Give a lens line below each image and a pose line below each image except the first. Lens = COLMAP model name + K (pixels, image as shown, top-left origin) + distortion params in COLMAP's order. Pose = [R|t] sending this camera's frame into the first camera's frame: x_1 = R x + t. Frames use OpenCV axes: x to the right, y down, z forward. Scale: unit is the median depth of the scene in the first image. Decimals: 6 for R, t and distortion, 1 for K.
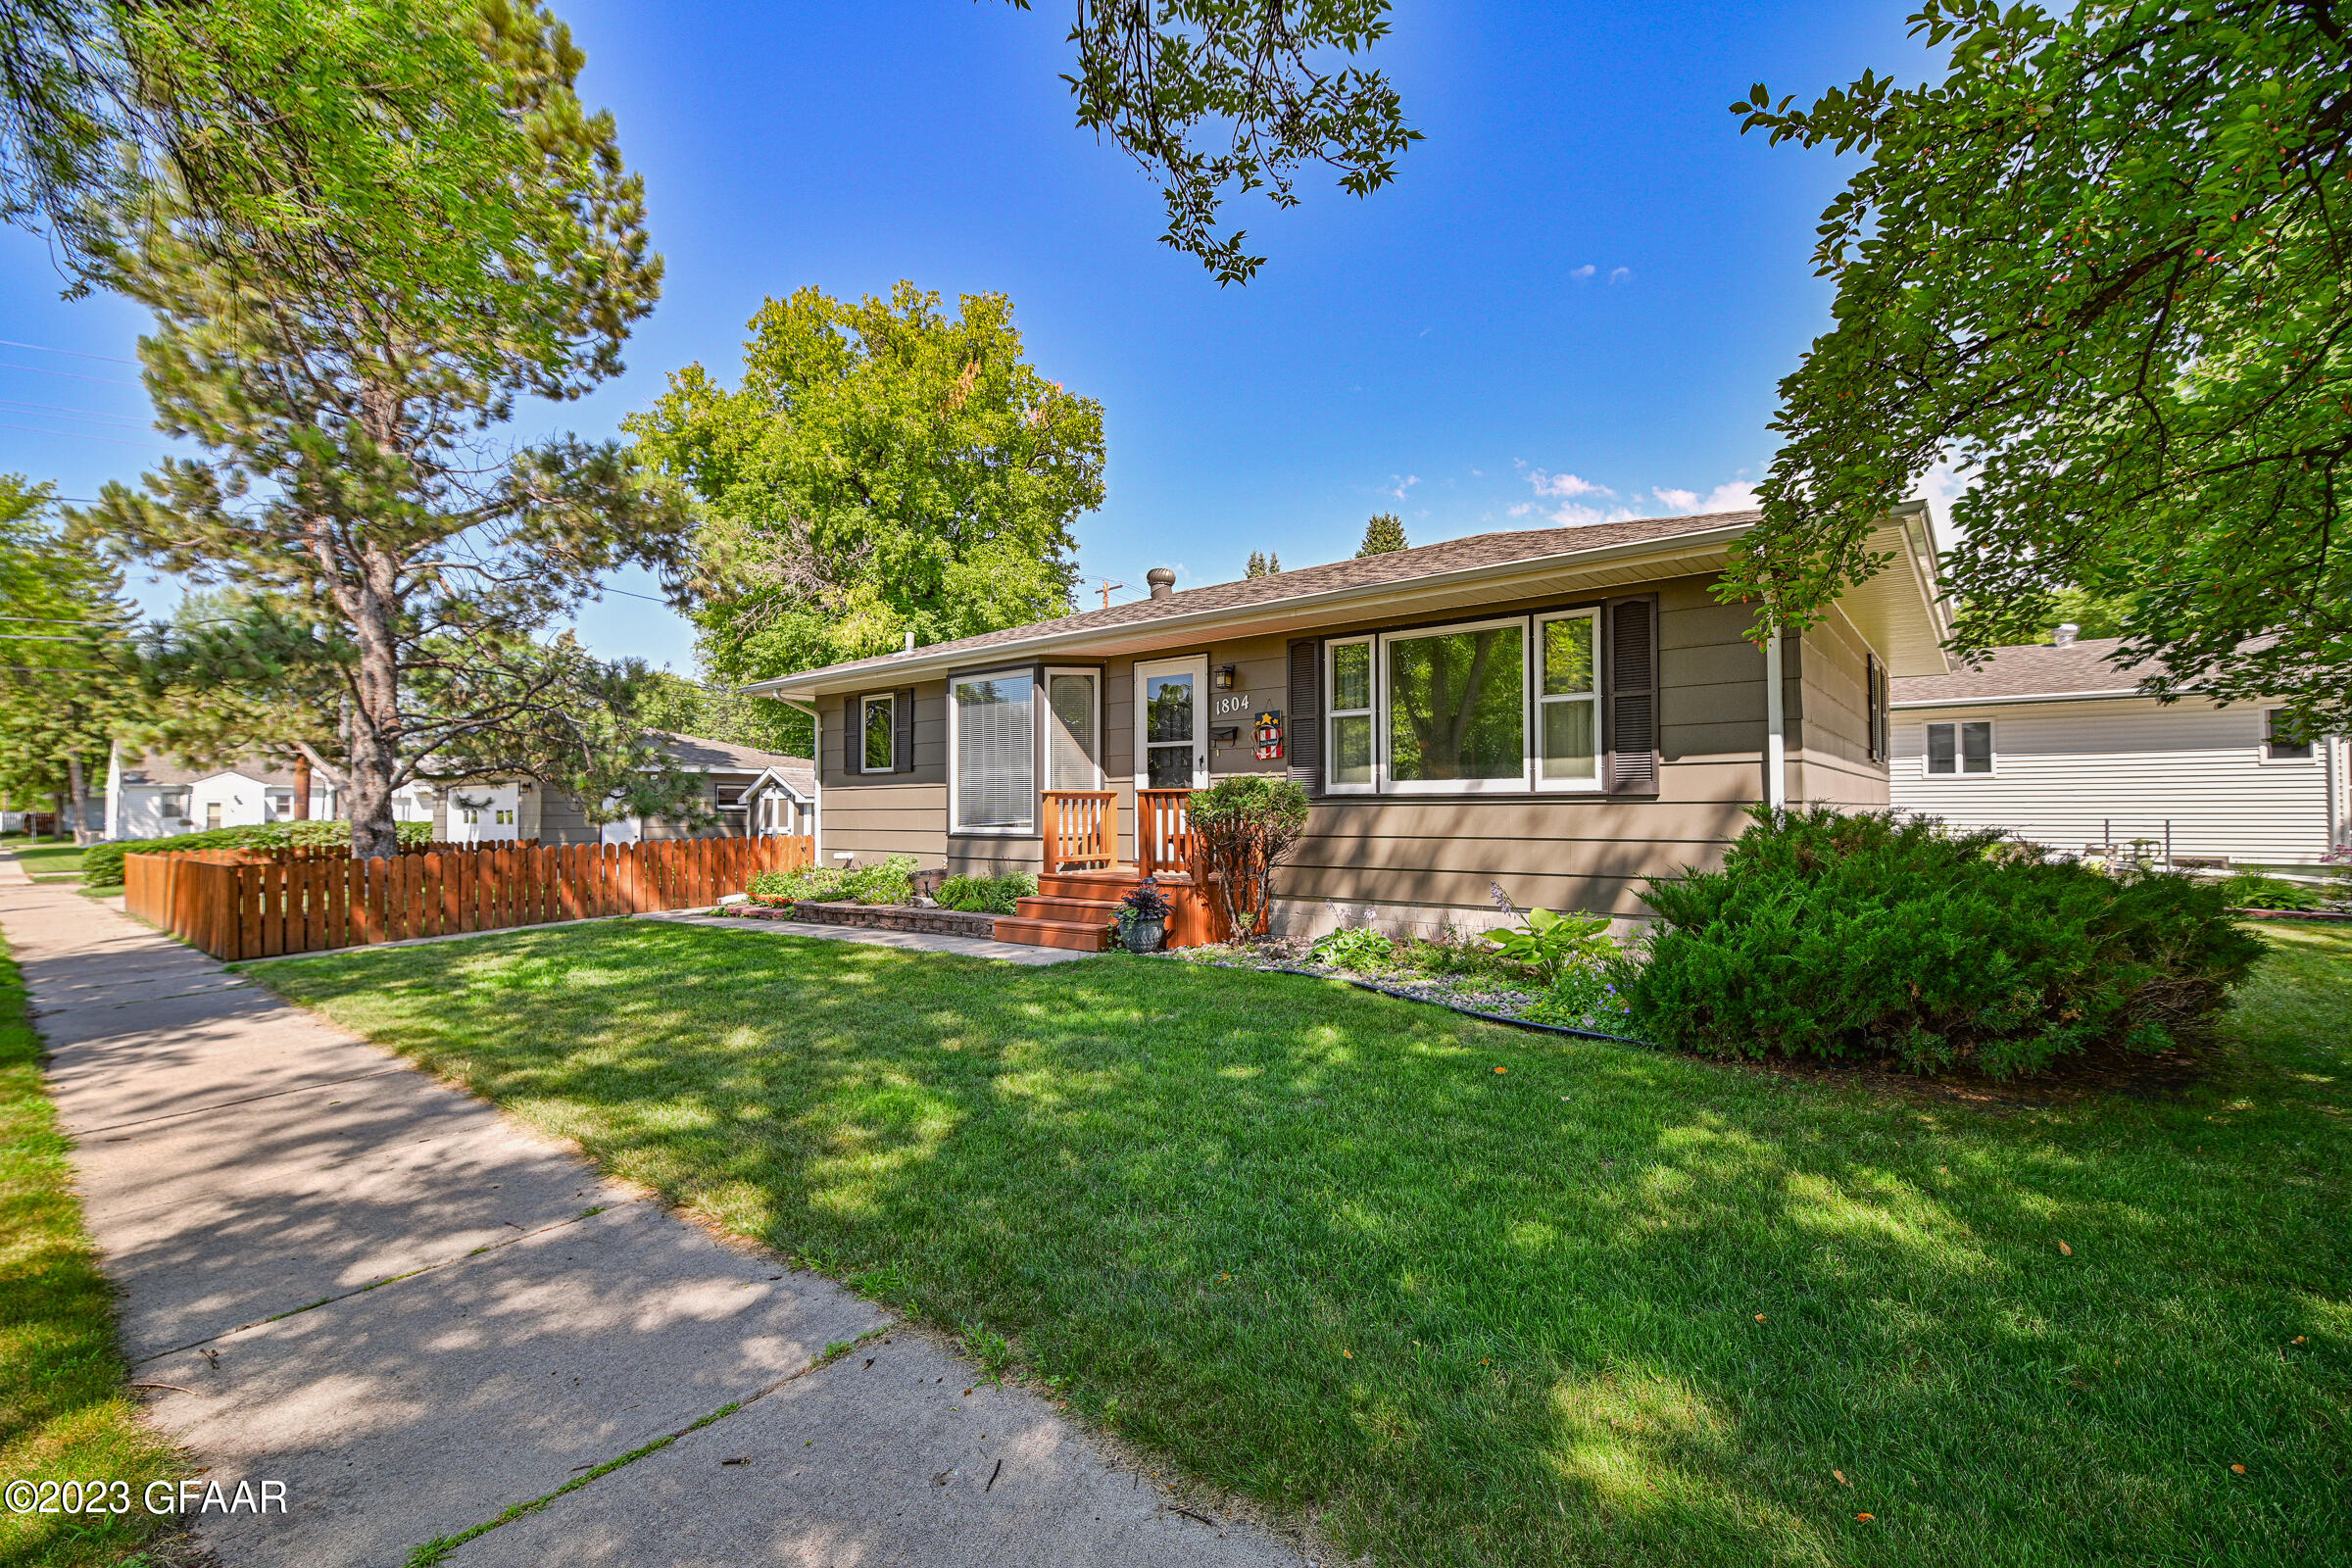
lens RADIAL K [[1011.2, 0, 1187.8], [0, 1011.2, 785.1], [0, 0, 1]] dist [-0.010961, -0.000110]
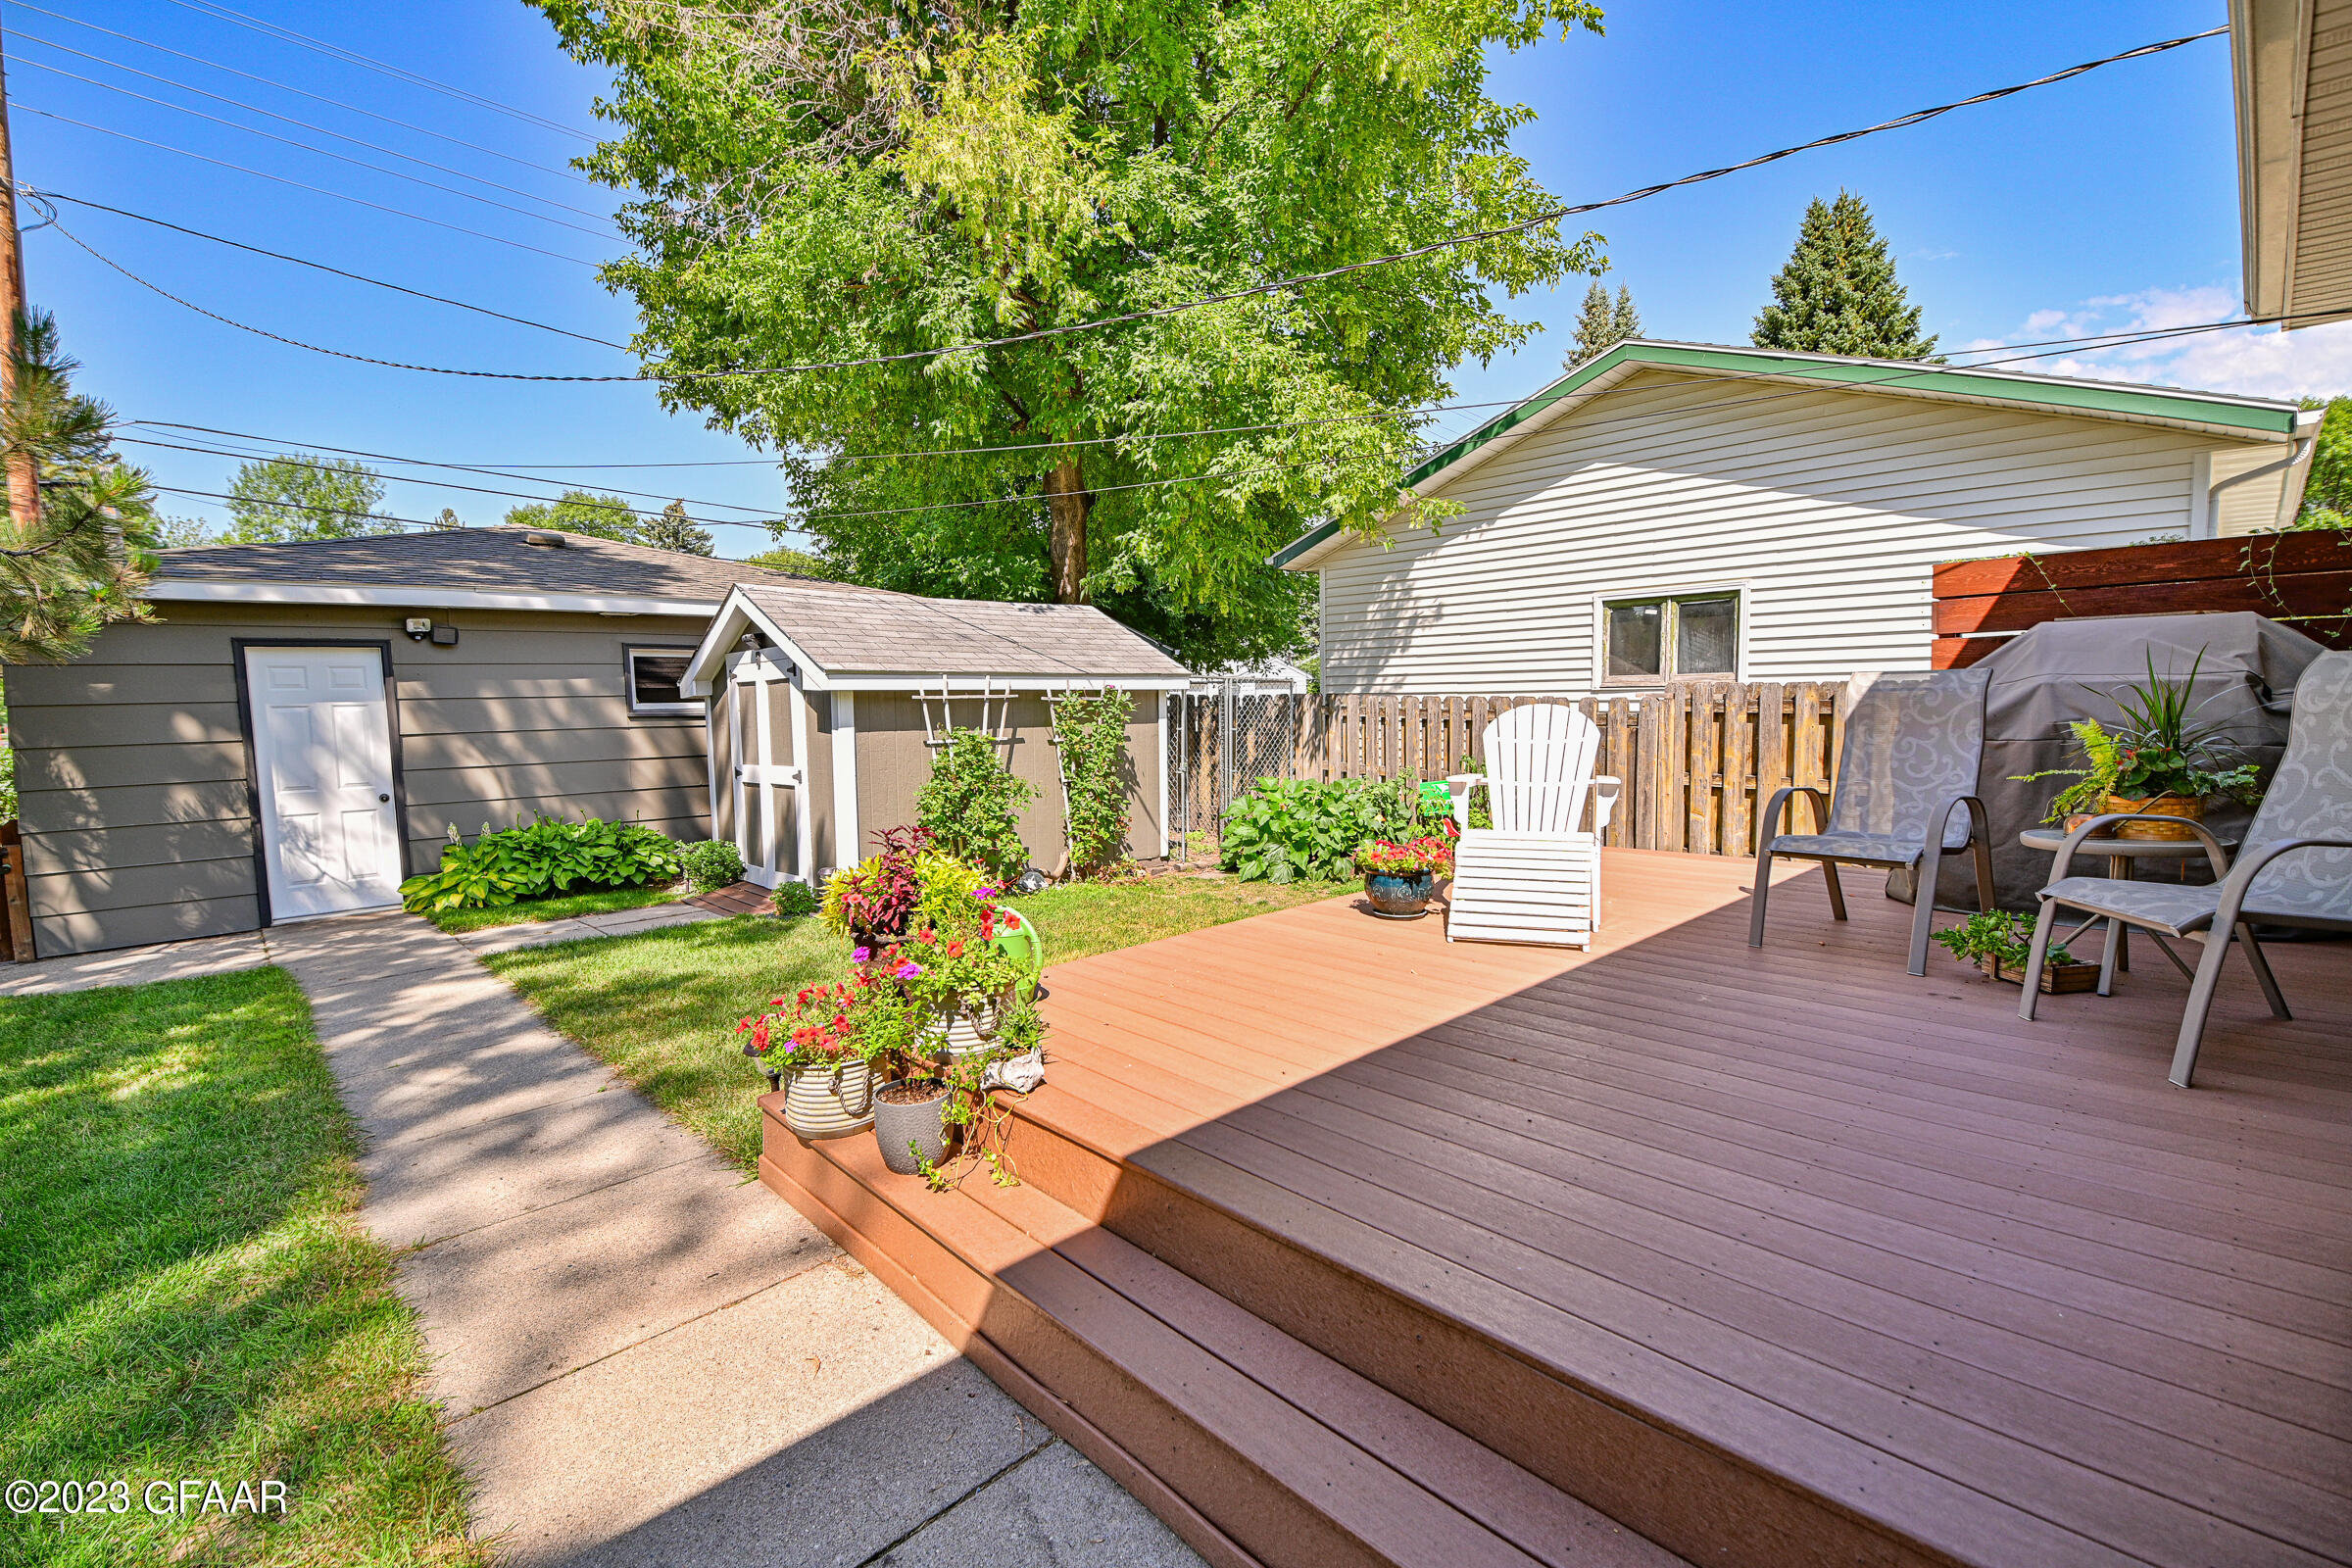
lens RADIAL K [[1011.2, 0, 1187.8], [0, 1011.2, 785.1], [0, 0, 1]] dist [-0.010961, -0.000110]
pose [[0.989700, -0.002836, -0.143131, -0.209410], [0.019121, 0.993464, 0.112533, 0.011732], [0.141877, -0.114110, 0.983285, 0.653493]]
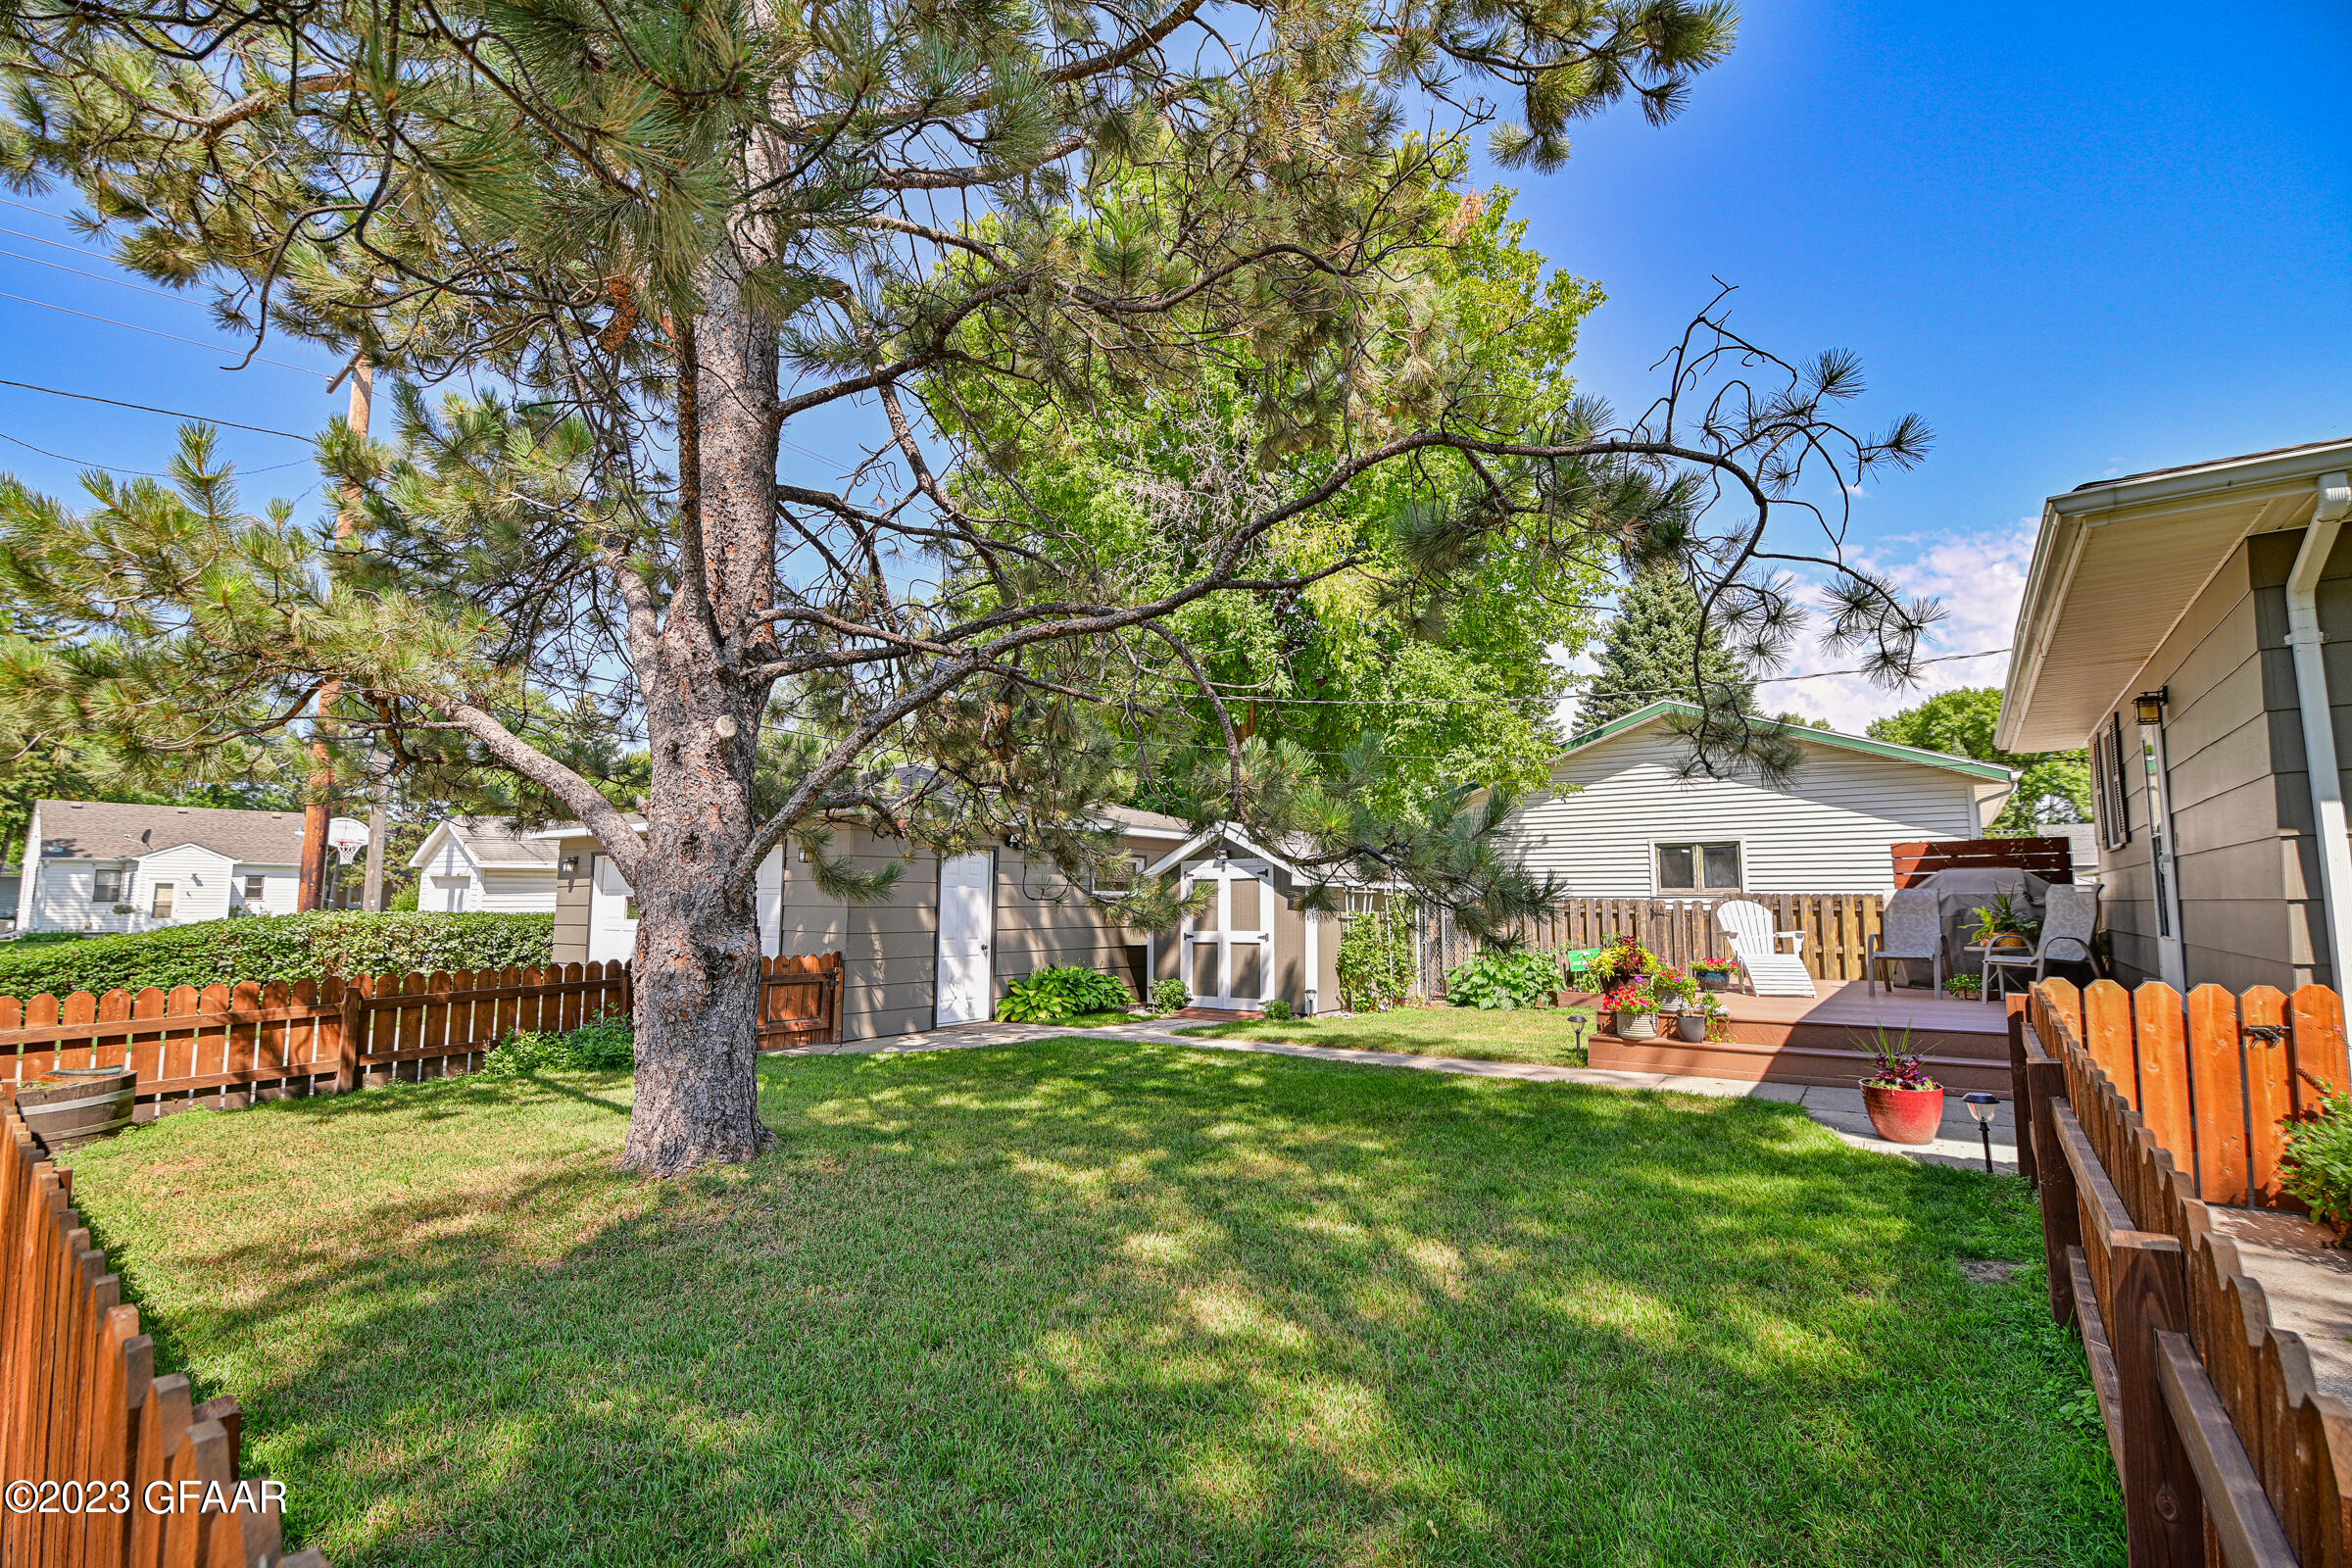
lens RADIAL K [[1011.2, 0, 1187.8], [0, 1011.2, 785.1], [0, 0, 1]] dist [-0.010961, -0.000110]
pose [[0.999652, 0.009779, 0.024482, -0.421461], [-0.007546, 0.995941, -0.089691, 0.011003], [-0.025260, 0.089475, 0.995669, 0.425575]]
